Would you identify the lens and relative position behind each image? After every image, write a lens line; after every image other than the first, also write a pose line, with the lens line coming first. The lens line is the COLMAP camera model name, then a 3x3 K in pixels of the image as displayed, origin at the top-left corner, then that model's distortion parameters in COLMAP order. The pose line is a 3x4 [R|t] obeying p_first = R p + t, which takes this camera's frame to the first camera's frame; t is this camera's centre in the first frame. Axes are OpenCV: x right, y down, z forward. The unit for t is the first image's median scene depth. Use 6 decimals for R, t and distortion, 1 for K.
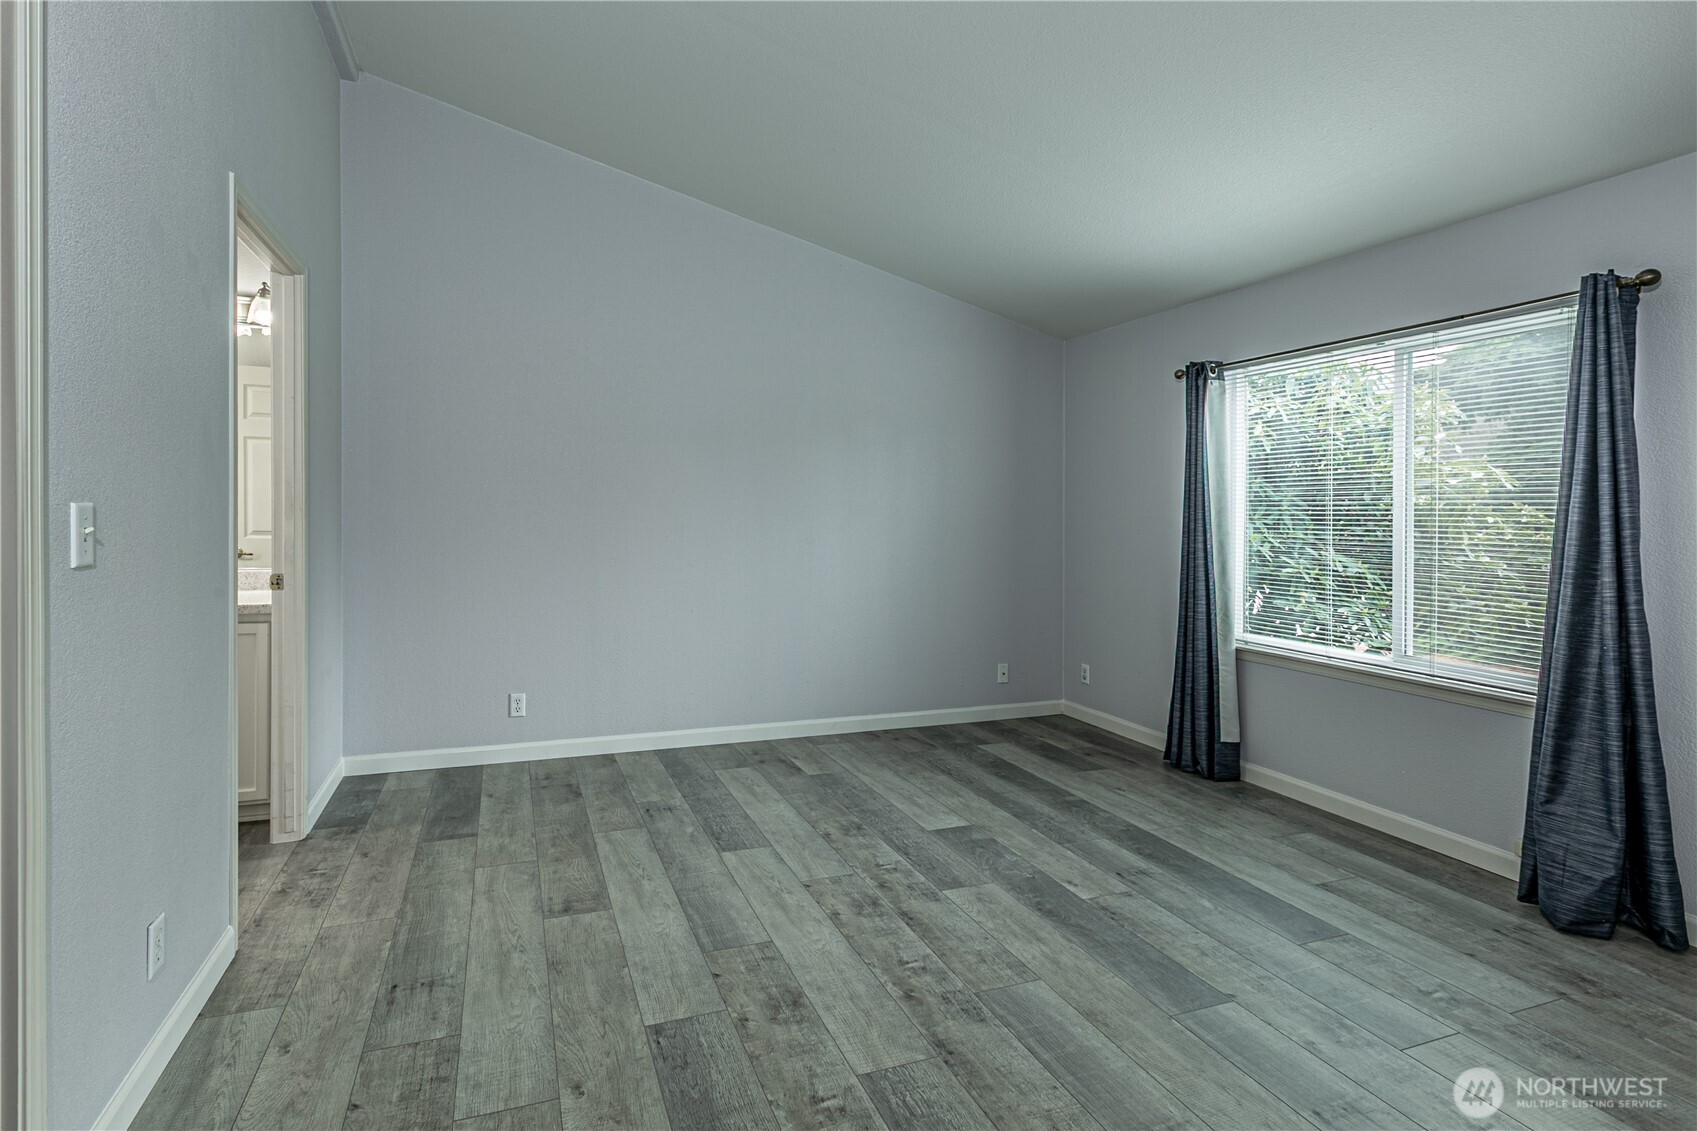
lens RADIAL K [[782.5, 0, 790.4], [0, 782.5, 557.2], [0, 0, 1]] dist [0.001073, -0.000023]
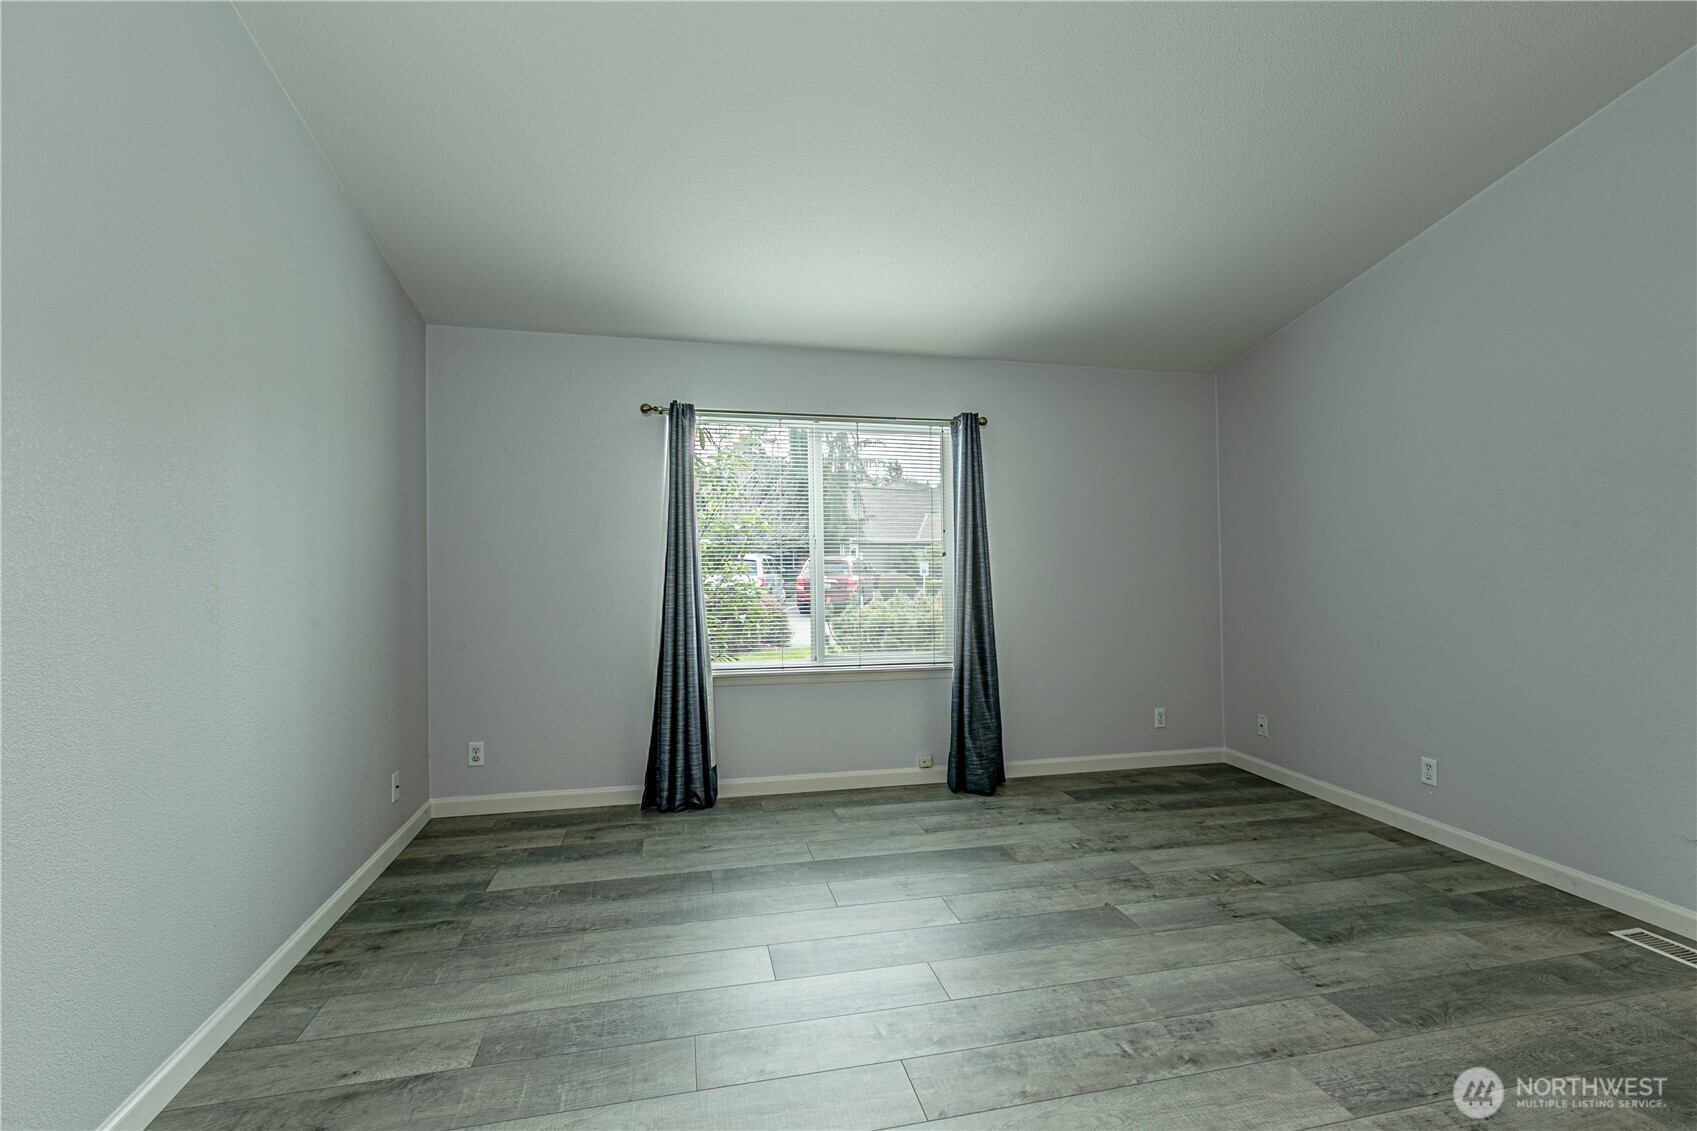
lens RADIAL K [[782.5, 0, 790.4], [0, 782.5, 557.2], [0, 0, 1]] dist [0.001073, -0.000023]
pose [[0.127128, -0.011648, 0.991818, -0.532974], [0.057171, 0.998355, 0.004397, -0.050555], [-0.990237, 0.056144, 0.127585, 0.838133]]
